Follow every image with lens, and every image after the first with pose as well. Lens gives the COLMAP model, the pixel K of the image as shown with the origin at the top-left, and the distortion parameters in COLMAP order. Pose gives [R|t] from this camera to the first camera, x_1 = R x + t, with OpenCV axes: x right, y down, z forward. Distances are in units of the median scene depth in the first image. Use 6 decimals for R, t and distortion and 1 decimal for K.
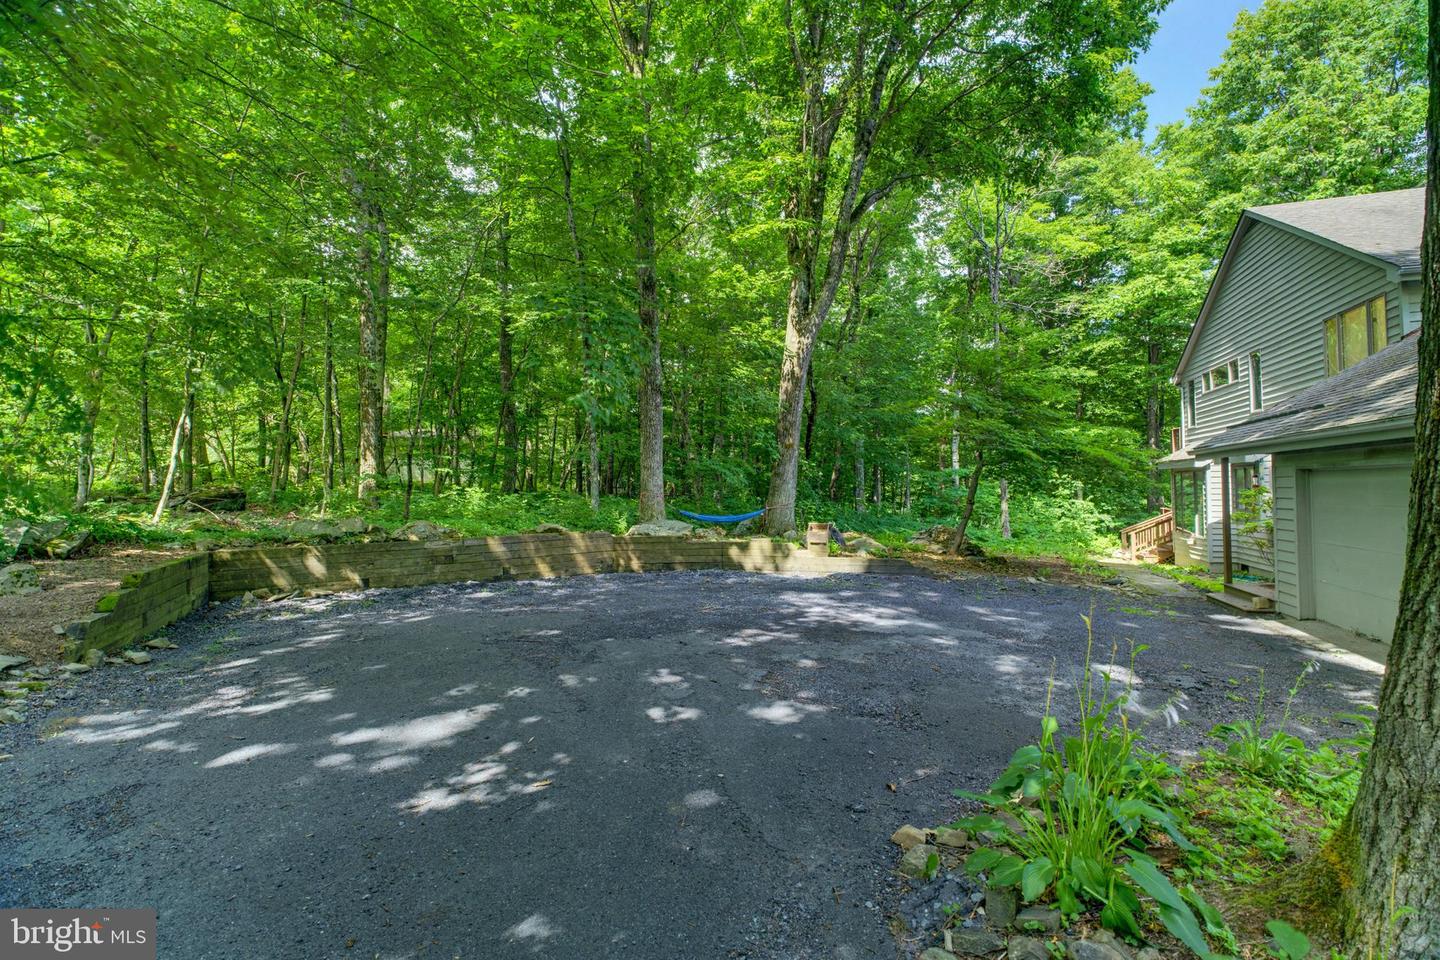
lens RADIAL K [[630.9, 0, 724.4], [0, 630.9, 437.3], [0, 0, 1]] dist [0.007937, -0.000276]
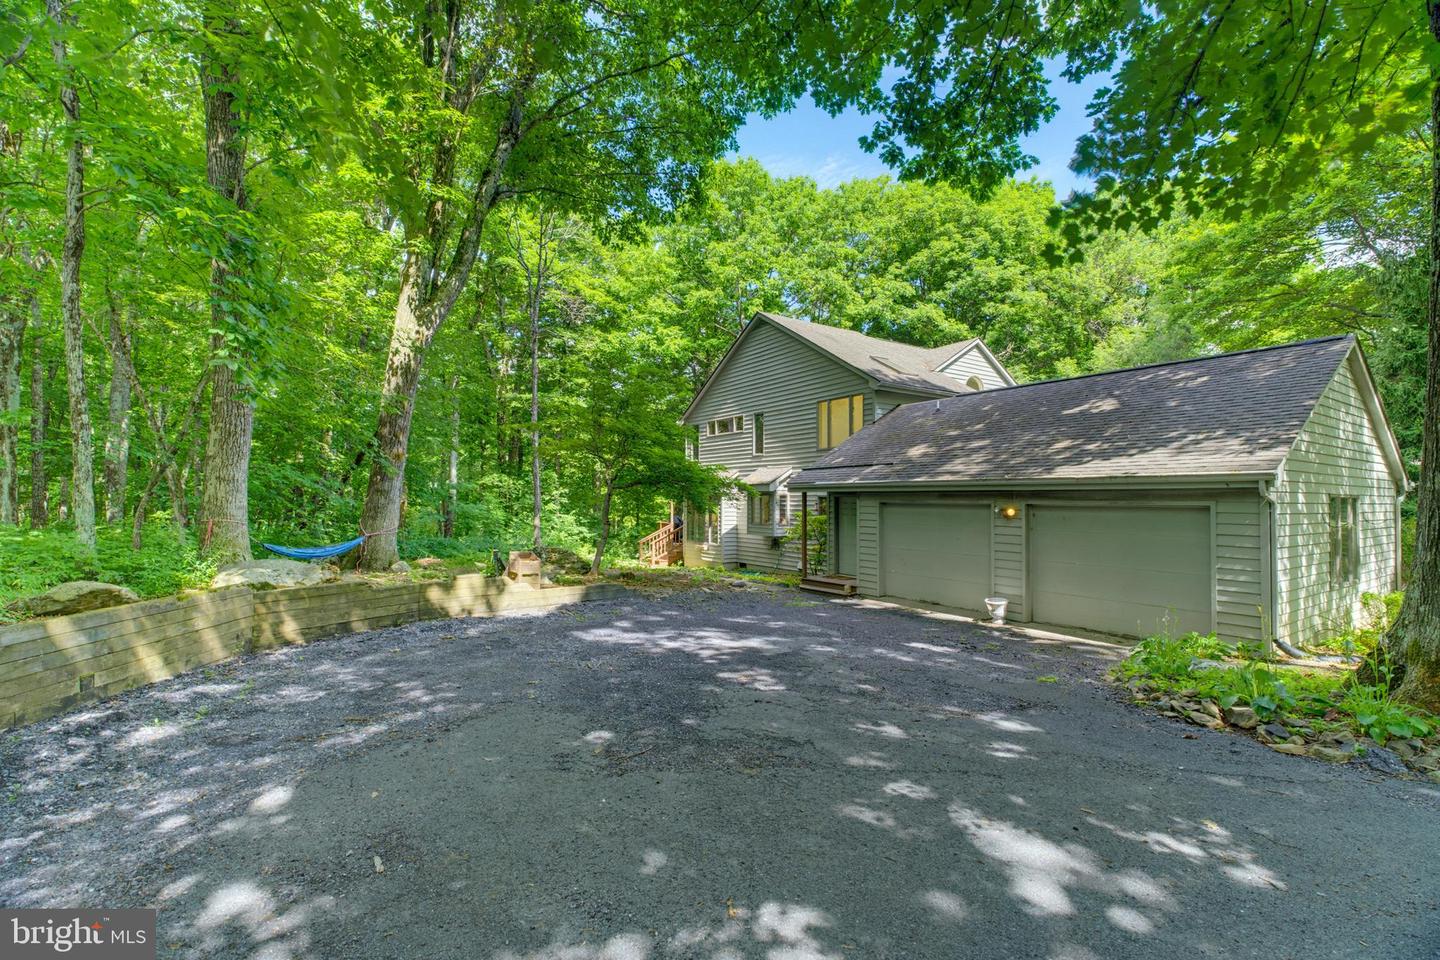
lens RADIAL K [[630.9, 0, 724.4], [0, 630.9, 437.3], [0, 0, 1]] dist [0.007937, -0.000276]
pose [[0.594604, 0.087414, 0.799253, -0.420941], [-0.074806, 0.995775, -0.053255, 0.002529], [-0.800531, -0.028123, 0.598631, 0.255763]]
